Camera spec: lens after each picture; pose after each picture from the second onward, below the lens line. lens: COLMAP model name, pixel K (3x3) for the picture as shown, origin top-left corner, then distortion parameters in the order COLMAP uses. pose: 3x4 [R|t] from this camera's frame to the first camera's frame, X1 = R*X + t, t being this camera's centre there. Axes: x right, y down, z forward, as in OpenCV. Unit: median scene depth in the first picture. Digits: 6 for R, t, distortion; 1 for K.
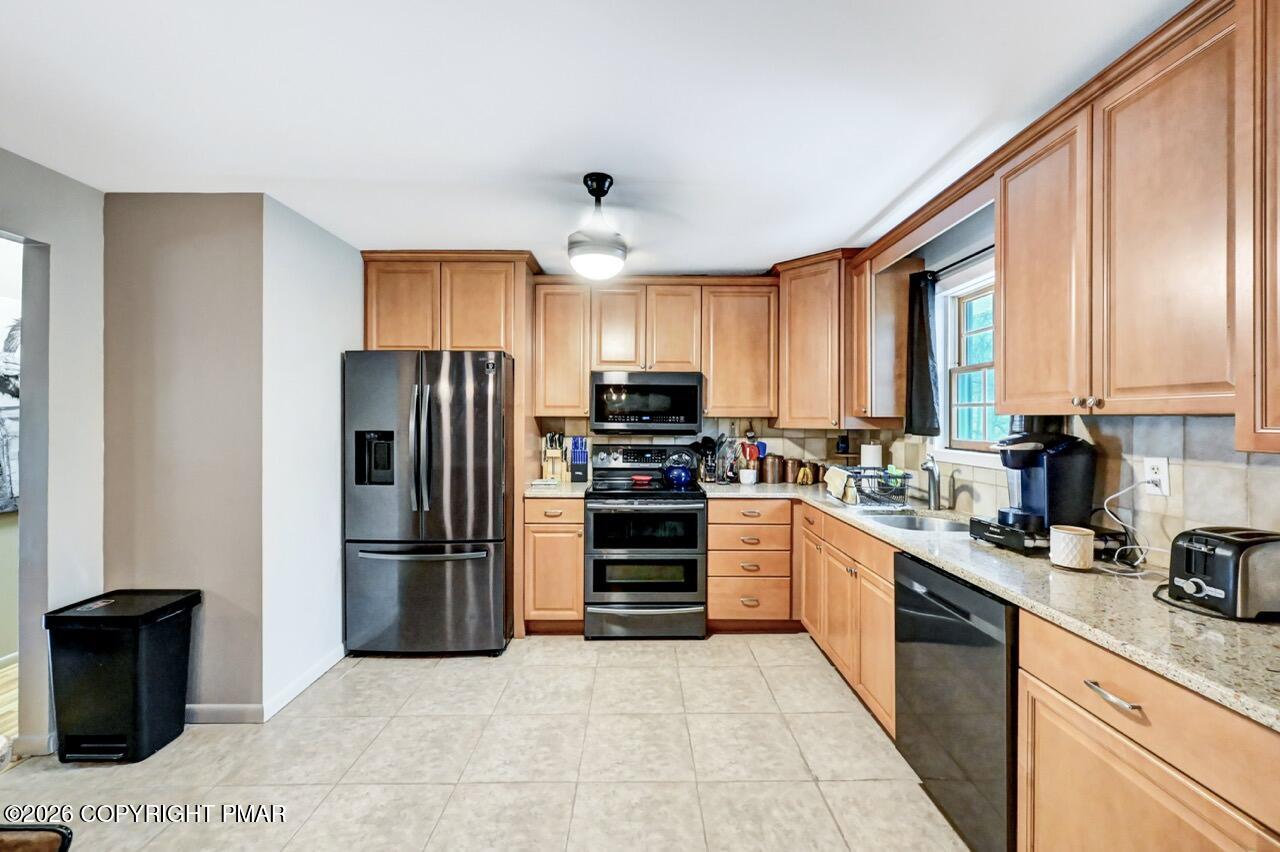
lens RADIAL K [[509.7, 0, 641.6], [0, 509.7, 420.2], [0, 0, 1]] dist [0.000316, 0.000088]
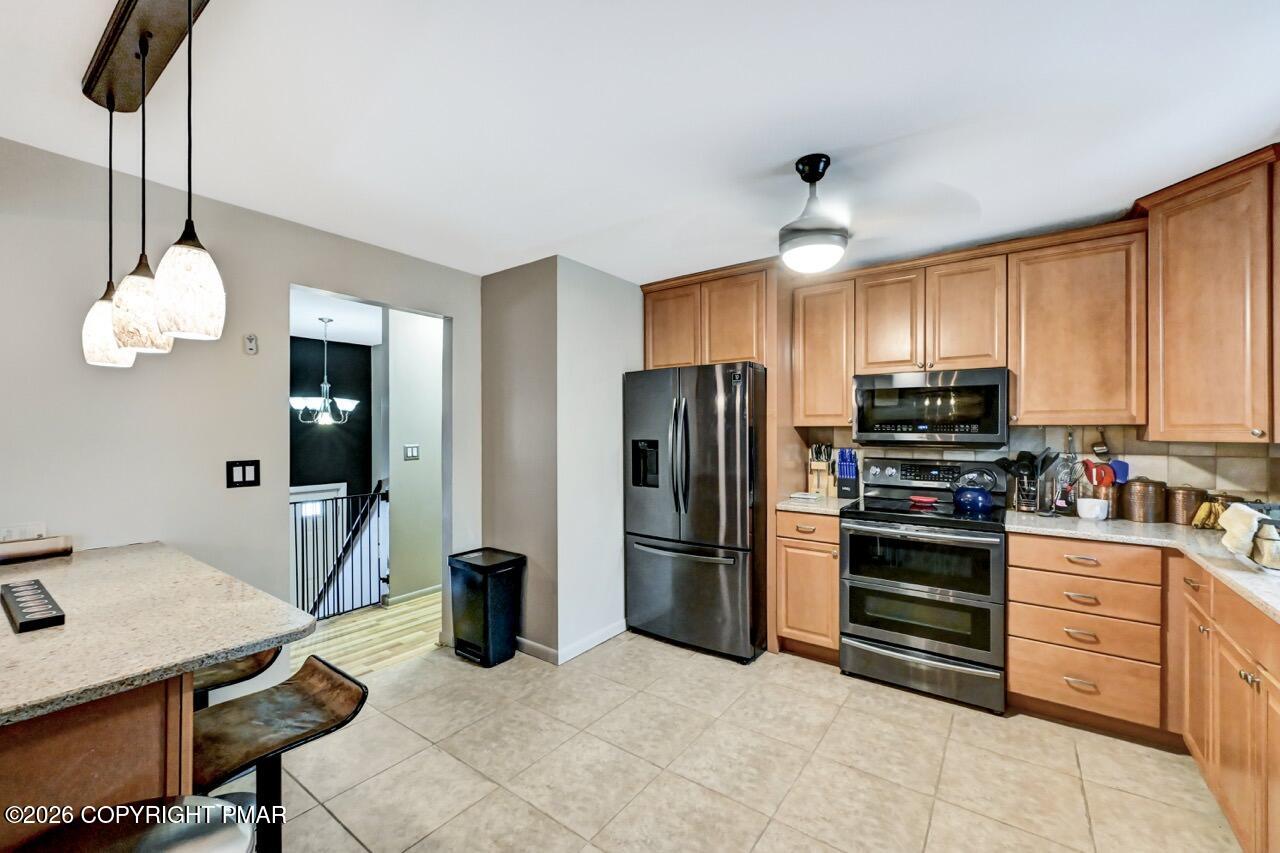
lens RADIAL K [[508.2, 0, 646.2], [0, 508.2, 430.6], [0, 0, 1]] dist [0.000646, 0.000171]
pose [[0.806125, -0.003036, -0.591738, 0.144737], [0.001992, 0.999995, -0.002418, 0.002487], [0.591742, 0.000771, 0.806127, 0.069202]]
